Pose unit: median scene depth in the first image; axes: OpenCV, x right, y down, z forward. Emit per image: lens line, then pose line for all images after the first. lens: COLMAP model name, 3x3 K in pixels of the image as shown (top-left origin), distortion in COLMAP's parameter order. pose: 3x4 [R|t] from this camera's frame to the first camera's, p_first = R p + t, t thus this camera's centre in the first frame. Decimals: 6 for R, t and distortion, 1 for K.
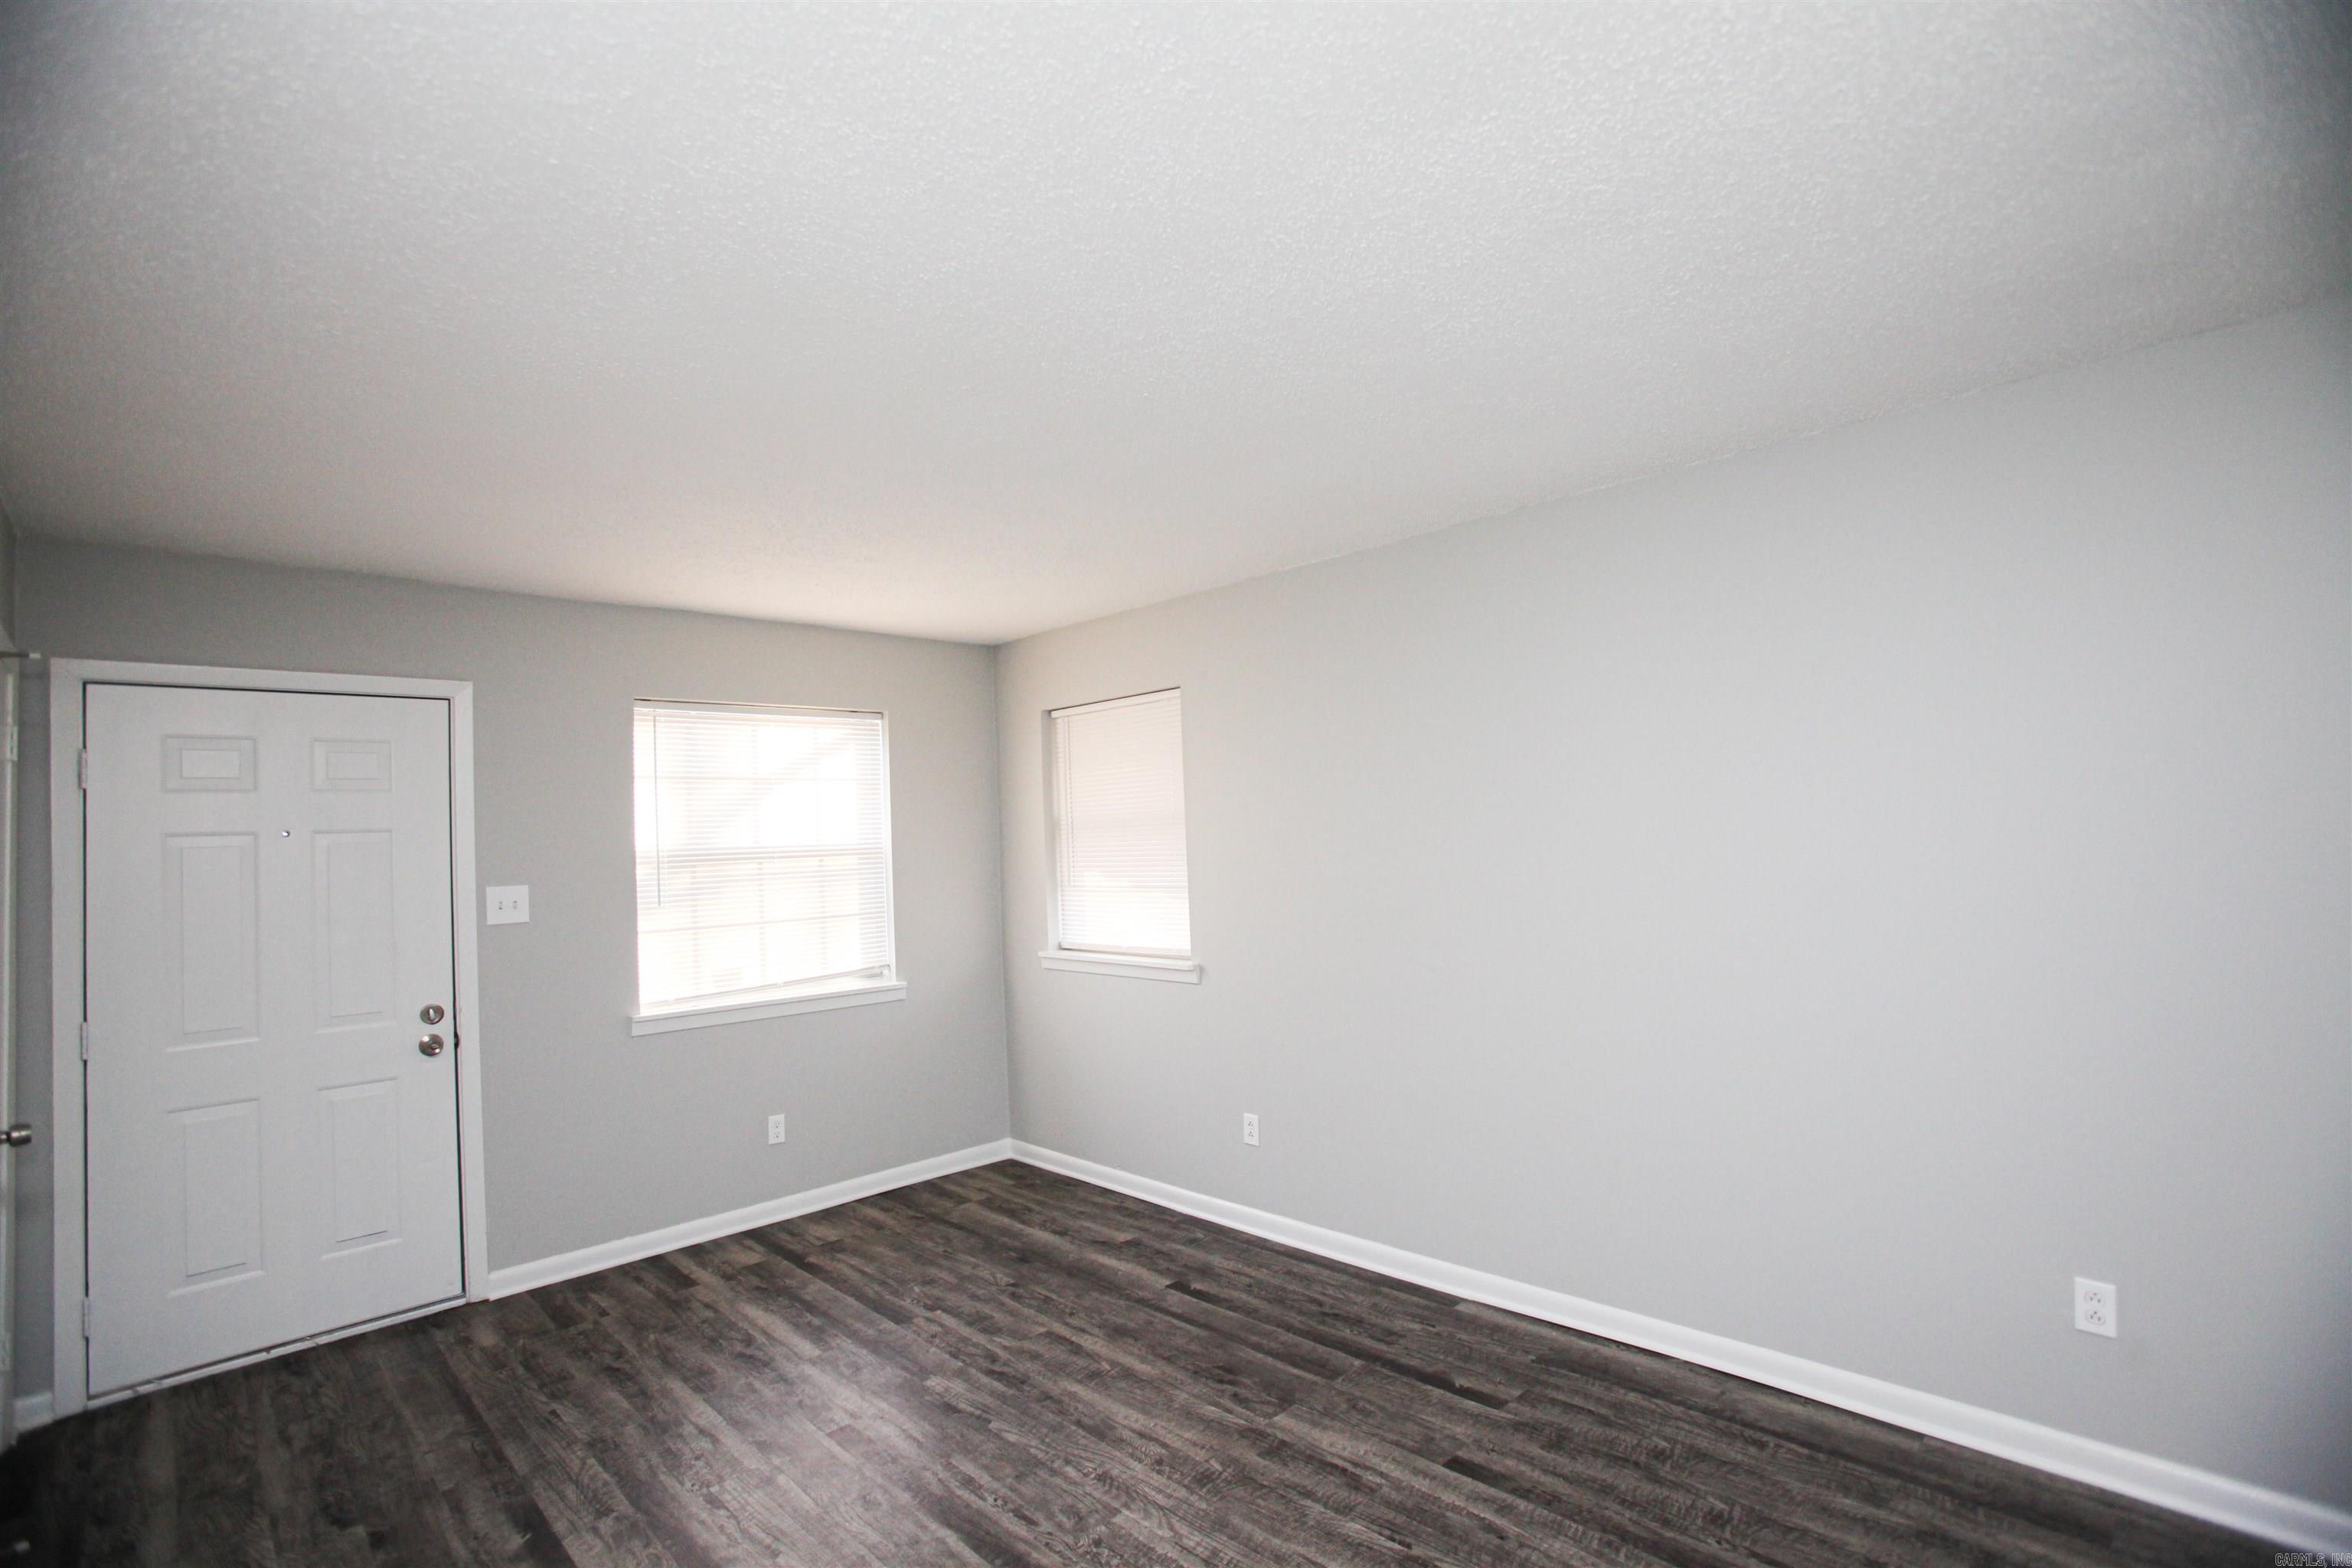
lens RADIAL K [[1092.7, 0, 1161.6], [0, 1092.7, 787.0], [0, 0, 1]] dist [-0.074933, 0.036239]
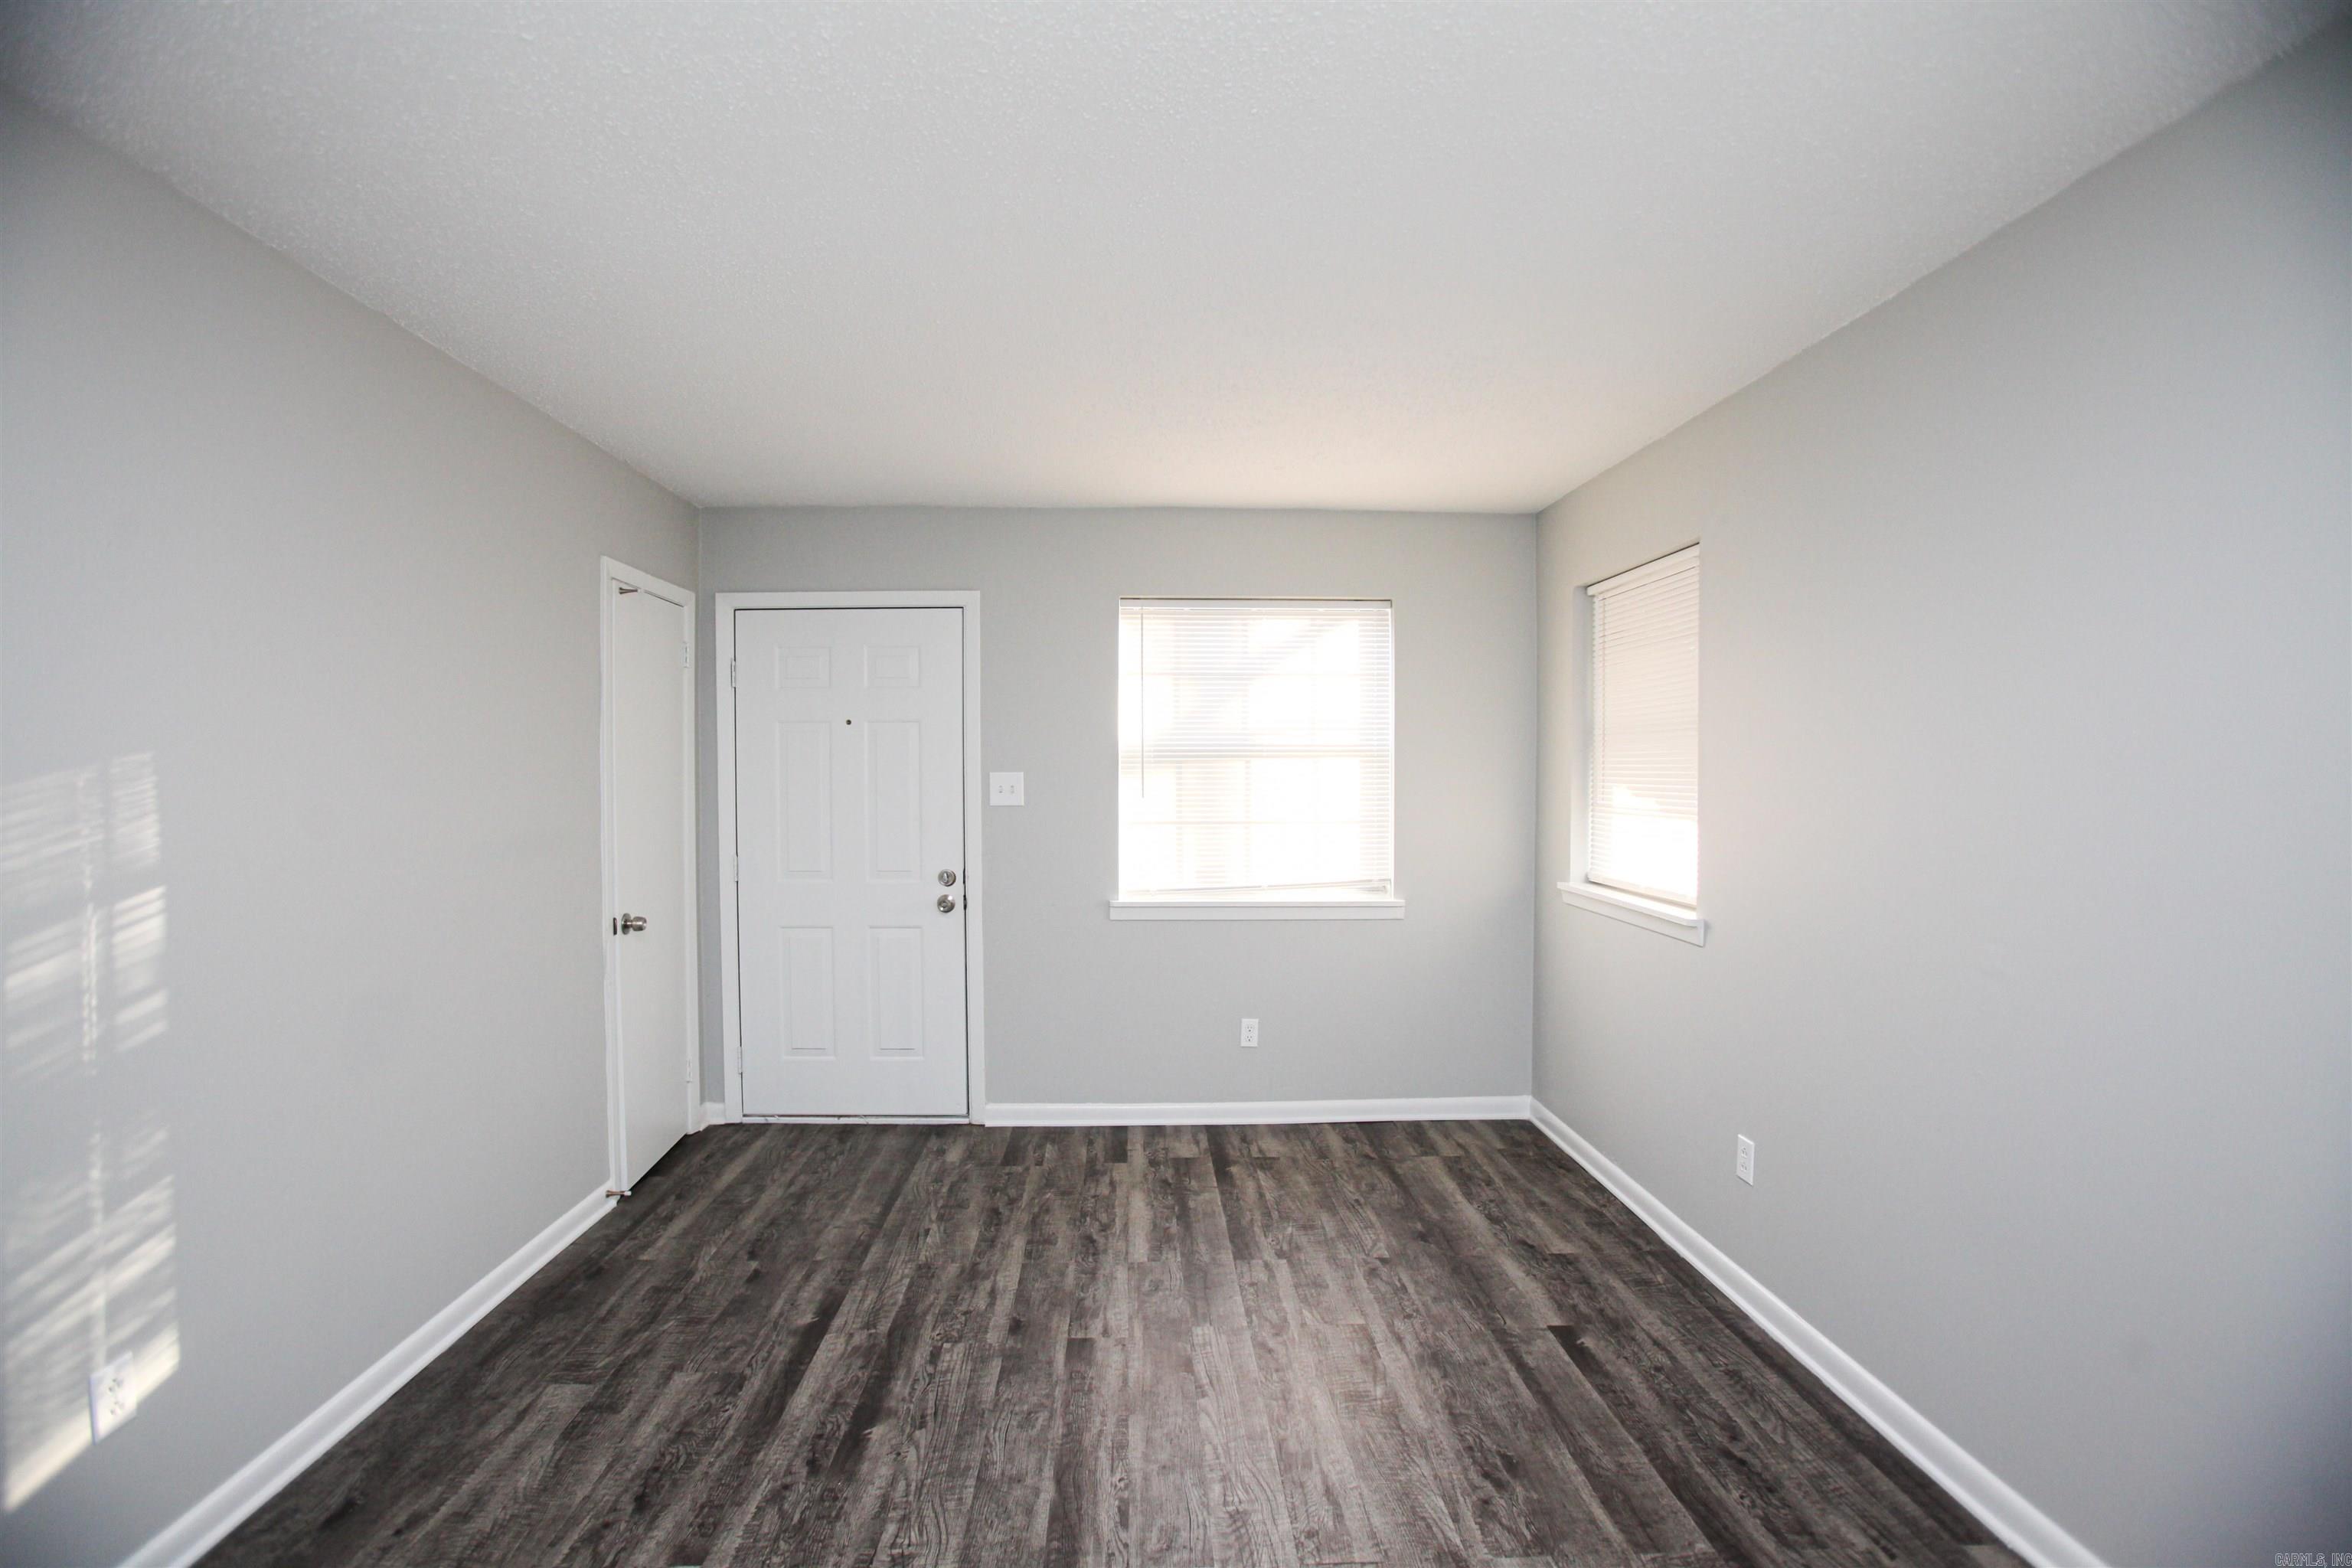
lens RADIAL K [[1092.7, 0, 1161.6], [0, 1092.7, 787.0], [0, 0, 1]] dist [-0.074933, 0.036239]
pose [[0.731916, 0.049455, -0.679598, 0.297548], [0.004687, 0.996974, 0.077600, 0.020476], [0.681379, -0.059982, 0.729469, 0.279991]]
